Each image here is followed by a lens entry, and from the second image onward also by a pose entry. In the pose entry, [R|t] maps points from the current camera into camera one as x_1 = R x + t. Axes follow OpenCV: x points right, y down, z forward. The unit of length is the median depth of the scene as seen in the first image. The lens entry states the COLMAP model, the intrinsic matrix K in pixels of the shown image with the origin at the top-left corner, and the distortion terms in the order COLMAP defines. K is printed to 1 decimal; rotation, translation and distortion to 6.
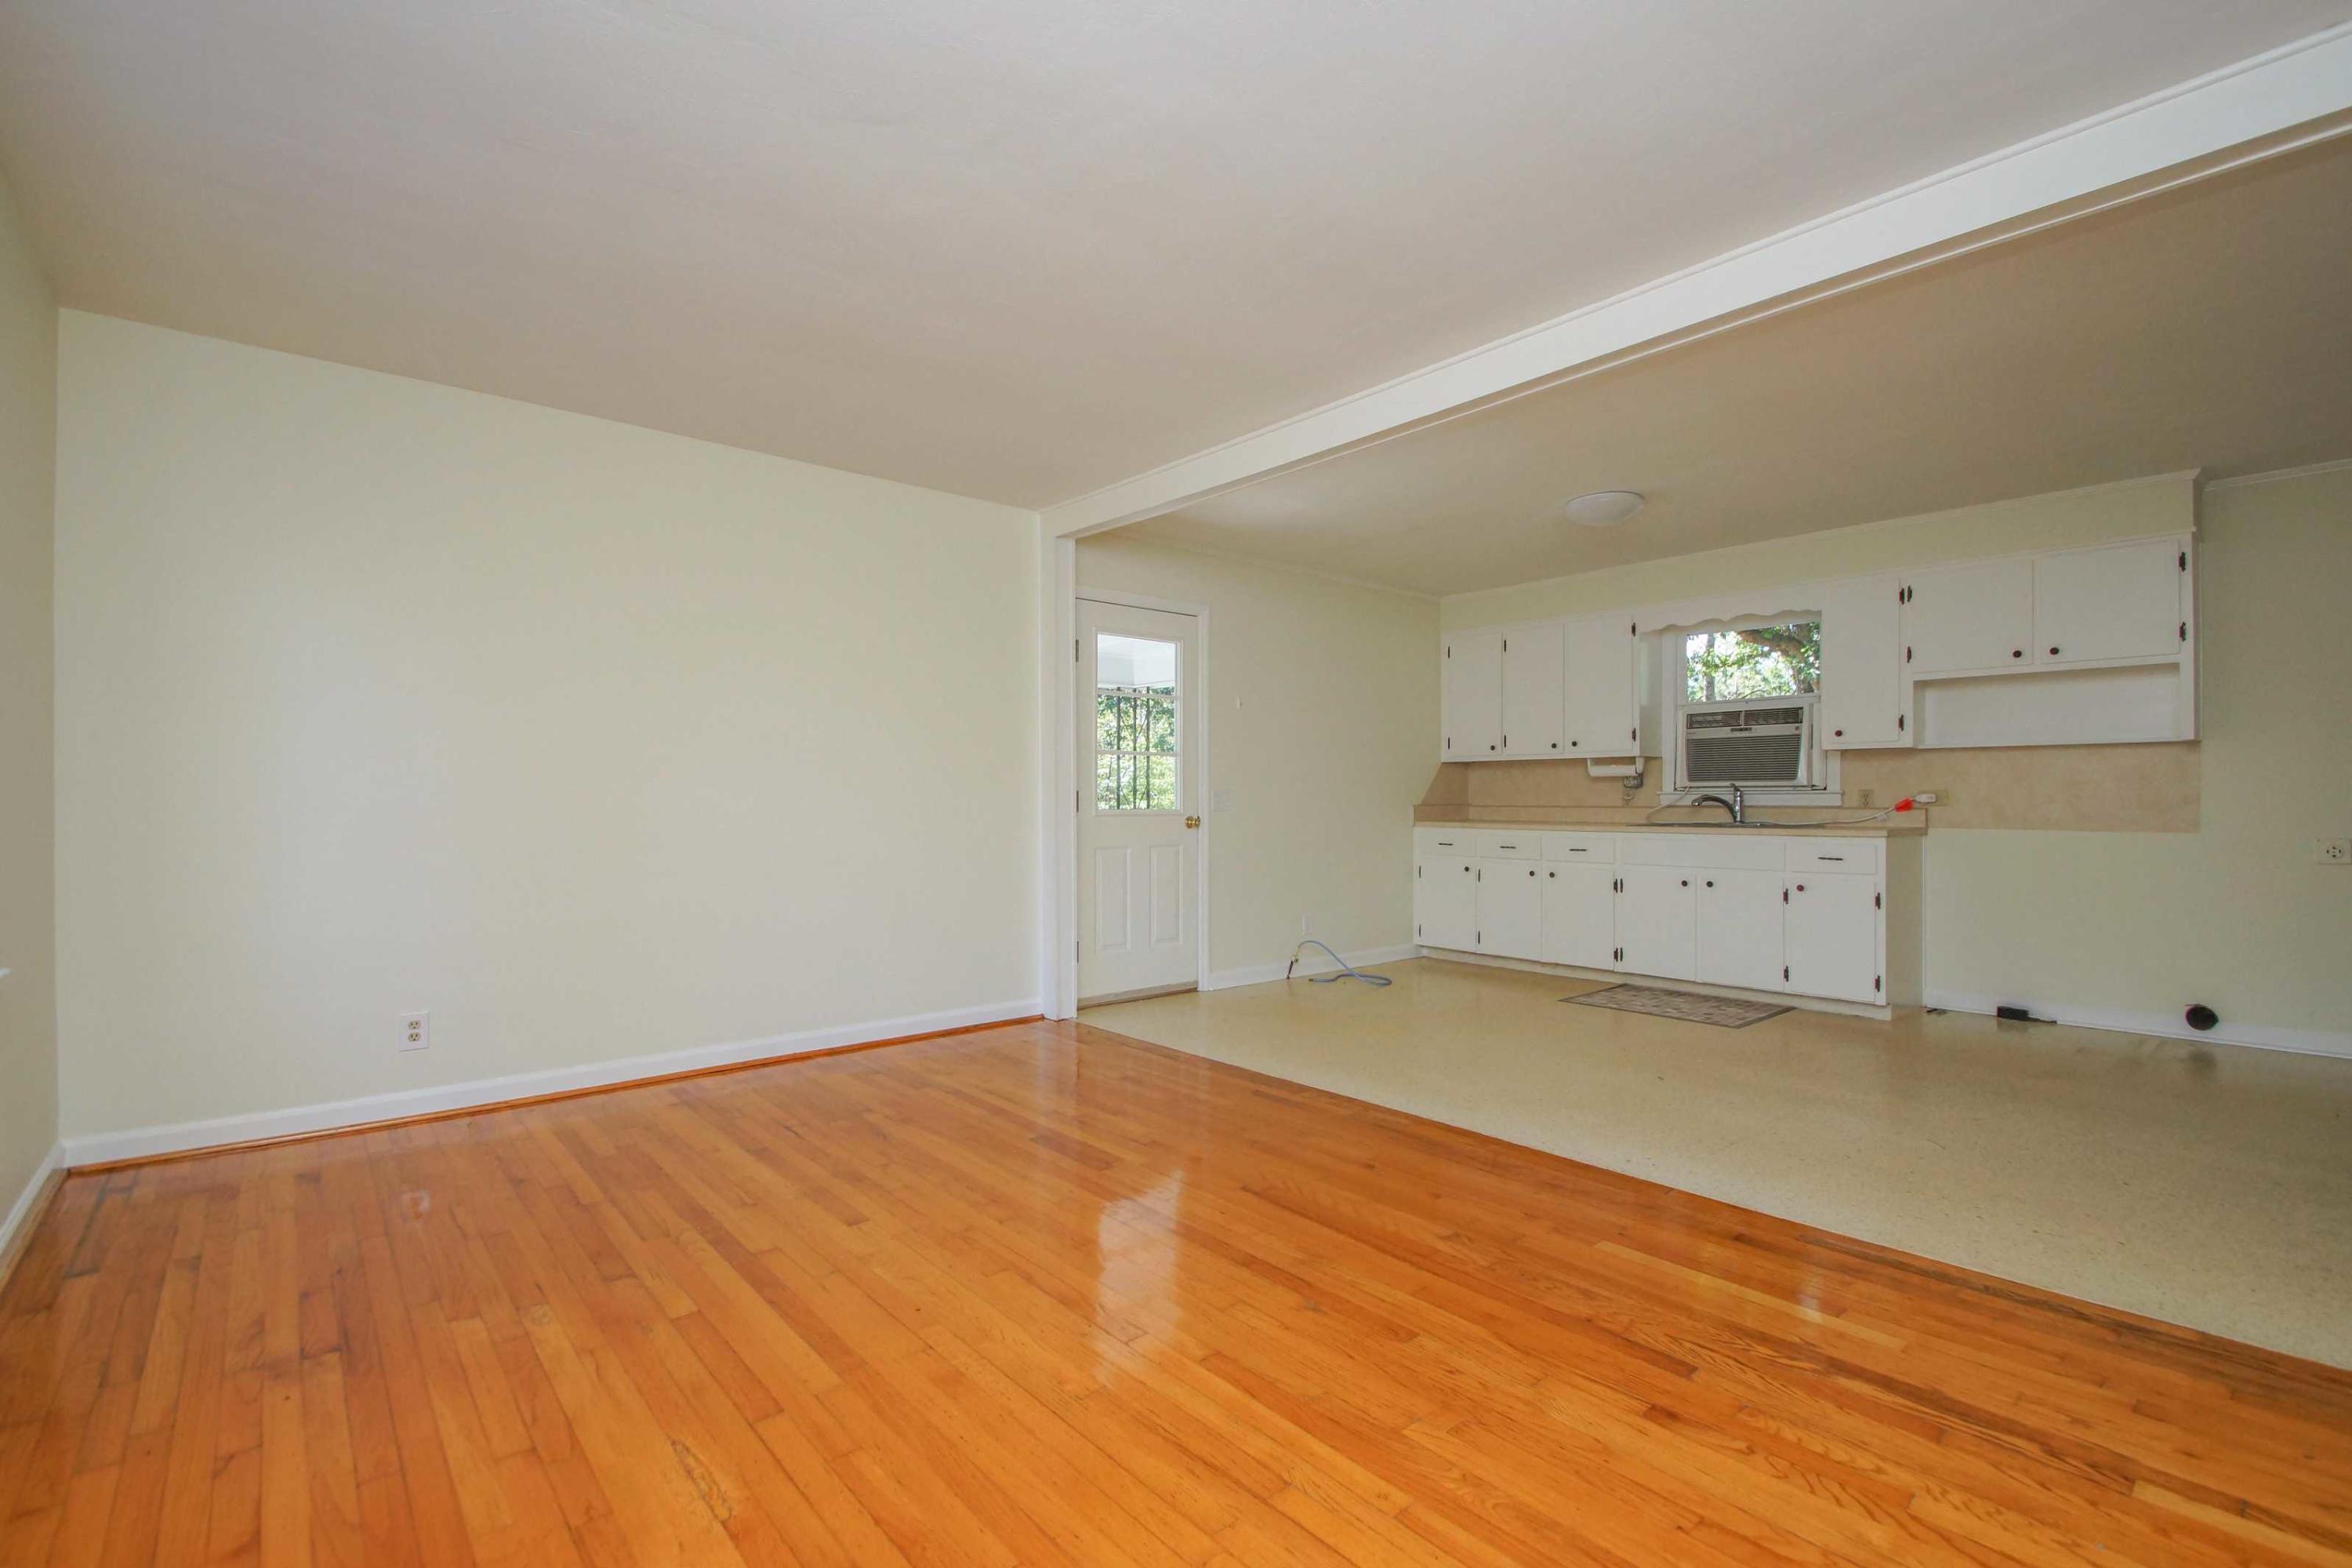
lens RADIAL K [[1037.7, 0, 1175.3], [0, 1037.7, 793.9], [0, 0, 1]] dist [0.003080, -0.012302]
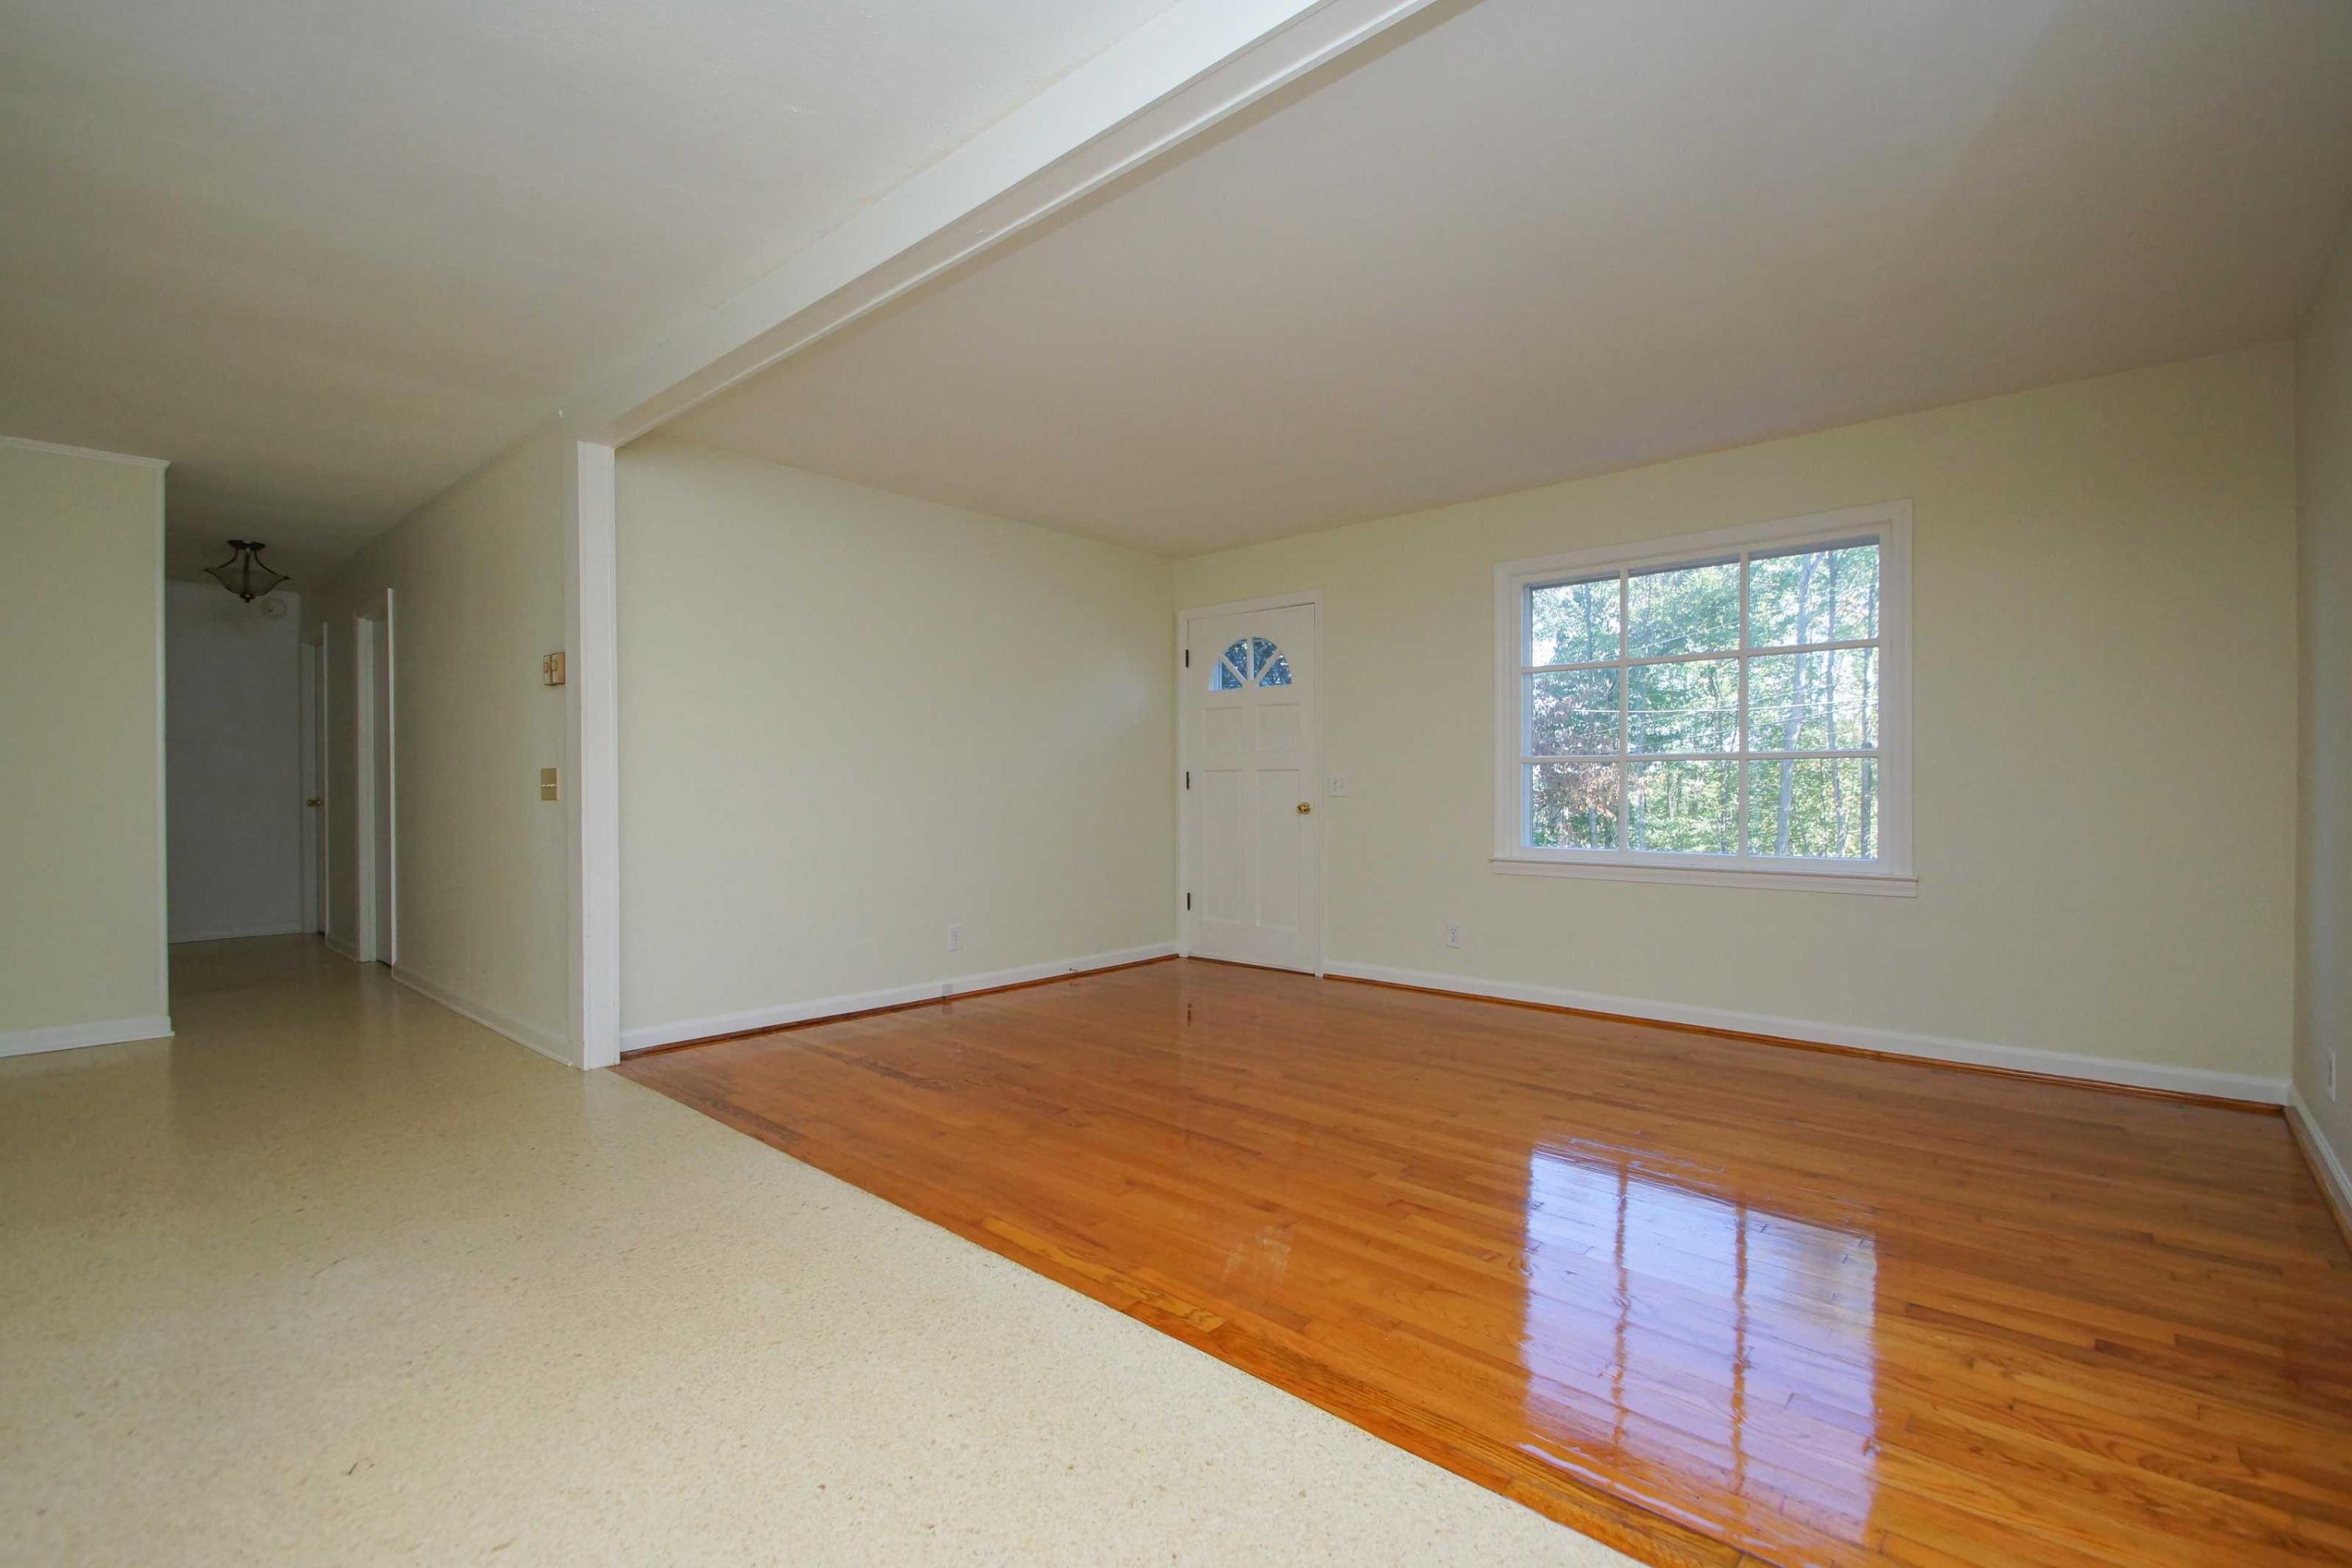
lens RADIAL K [[1056.1, 0, 1164.5], [0, 1056.1, 794.8], [0, 0, 1]] dist [0.010674, -0.013133]
pose [[-0.992585, 0.005509, -0.121427, 0.144966], [0.005209, 0.999983, 0.002781, 0.007392], [0.121440, 0.002128, -0.992597, 1.038264]]
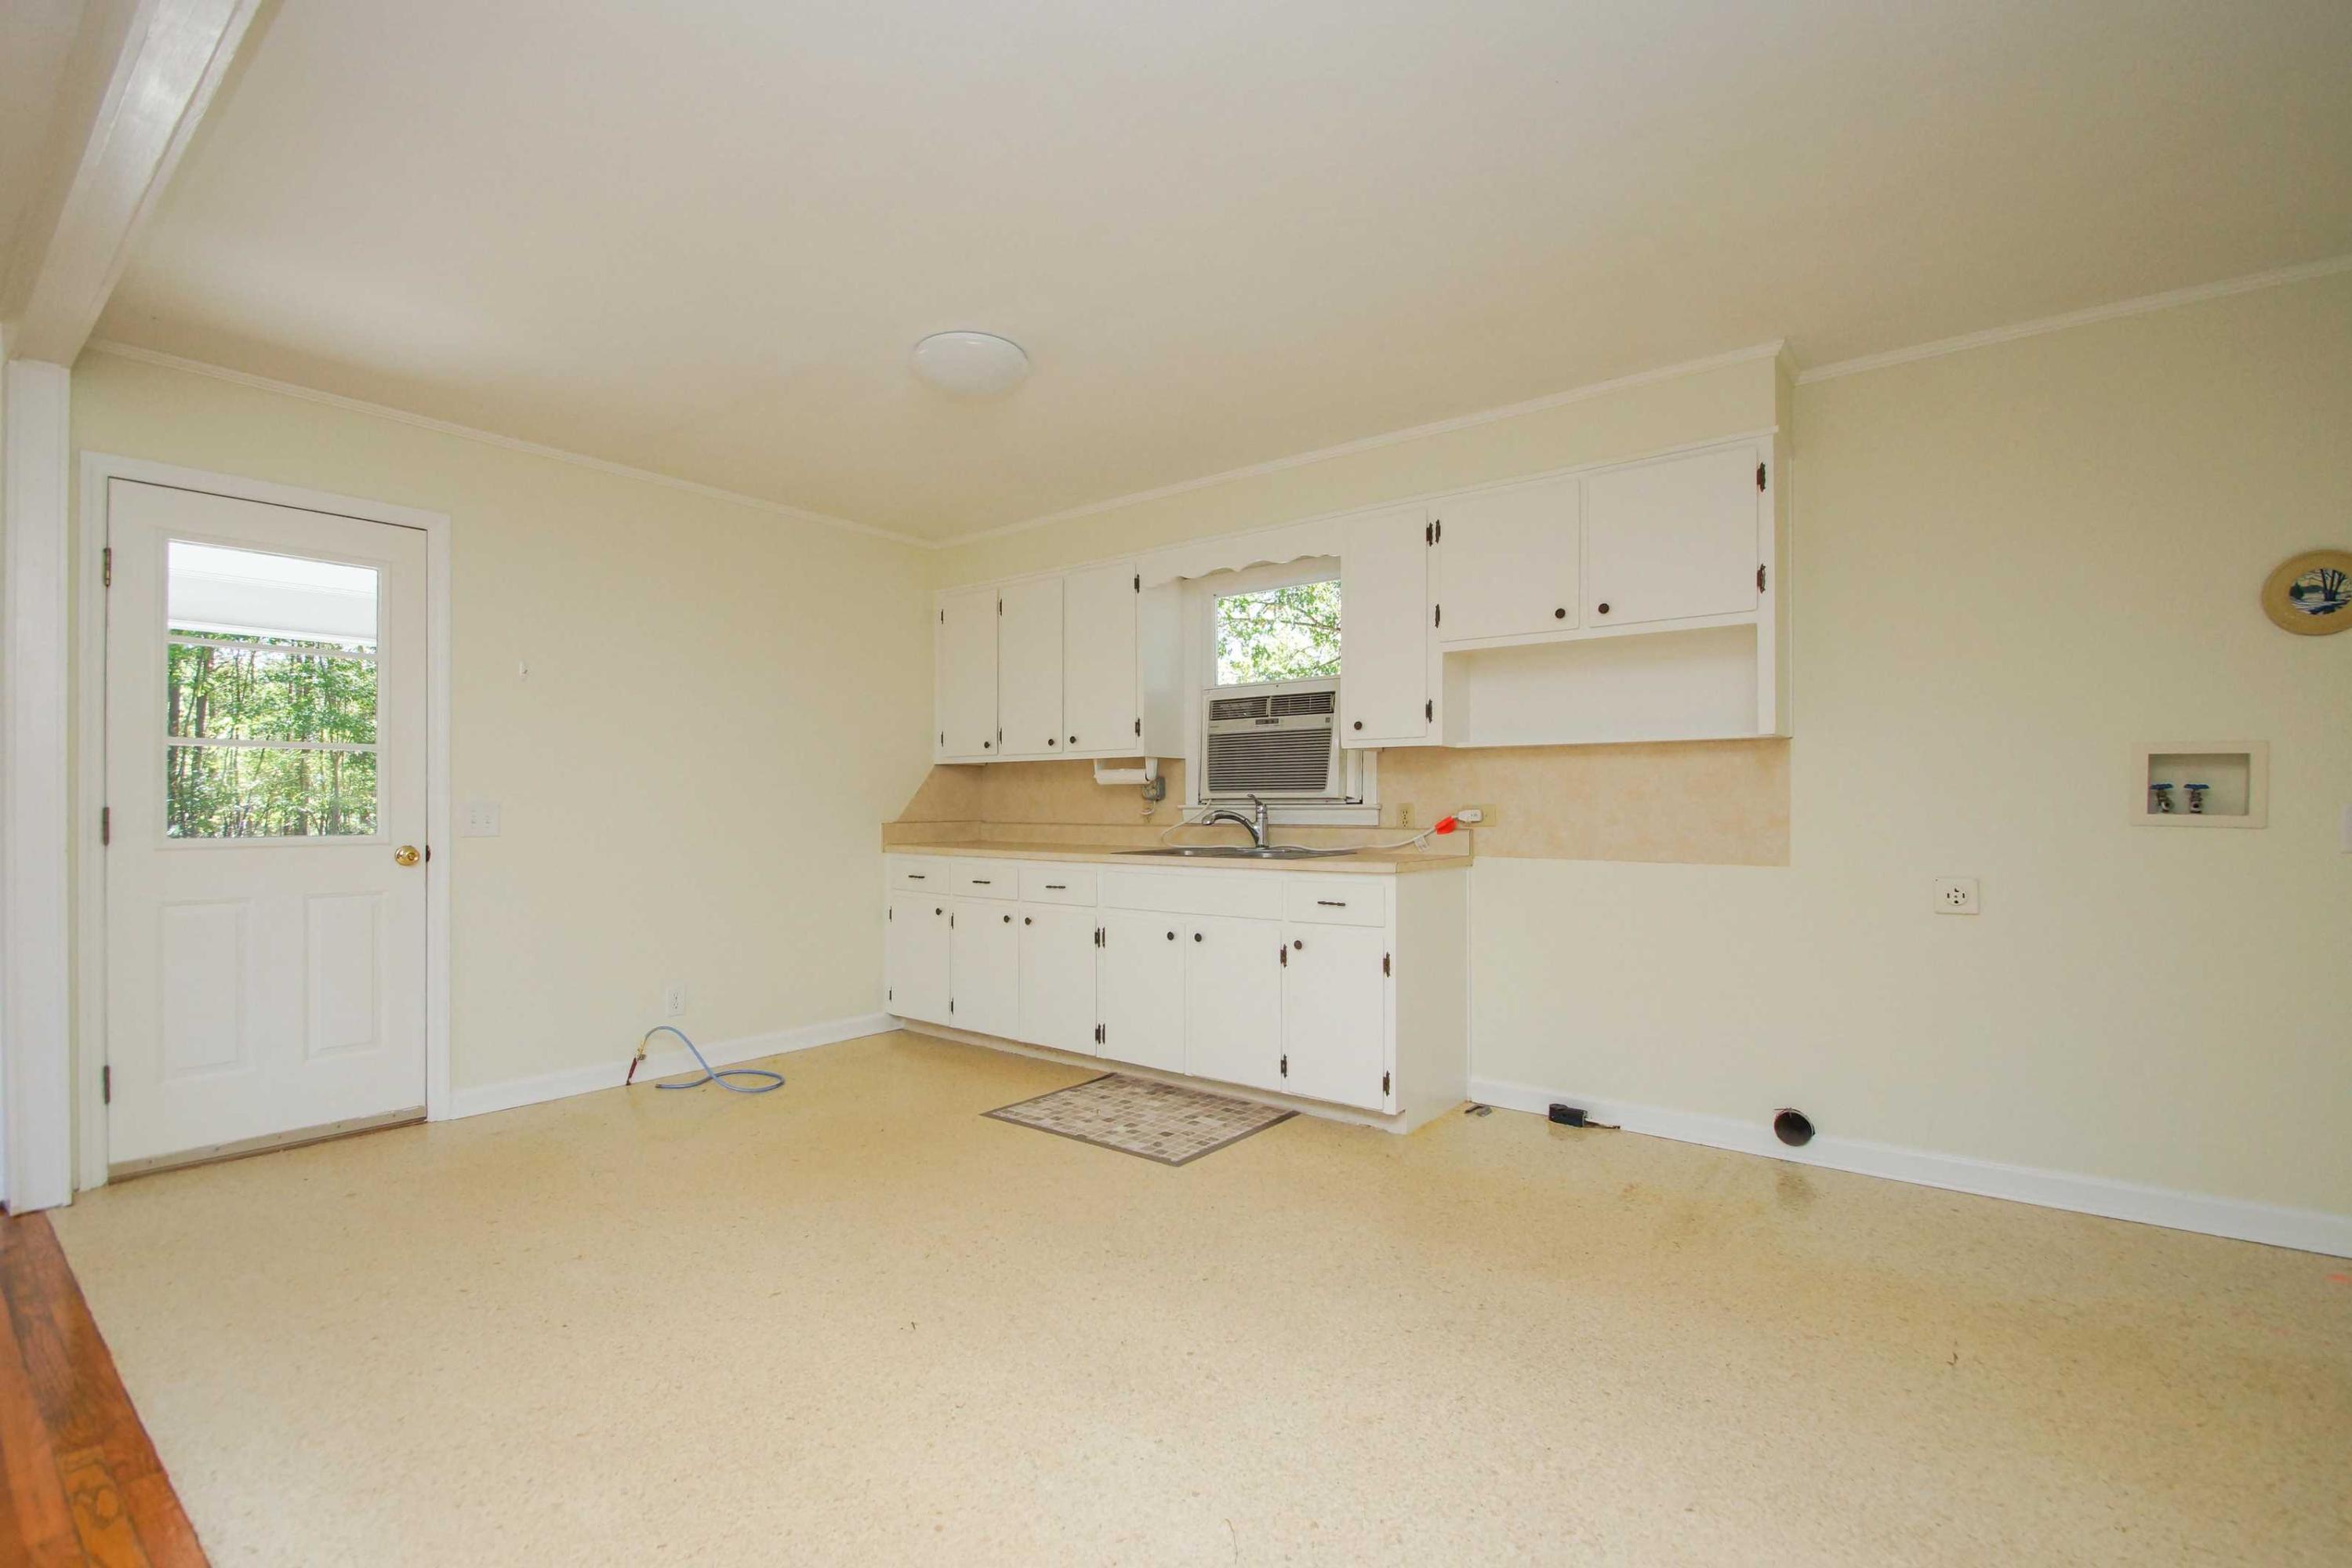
lens RADIAL K [[1056.1, 0, 1164.5], [0, 1056.1, 794.8], [0, 0, 1]] dist [0.010674, -0.013133]
pose [[0.982280, 0.001515, 0.187413, 0.359063], [-0.000602, 0.999988, -0.004931, -0.006659], [-0.187418, 0.004731, 0.982269, 0.295967]]
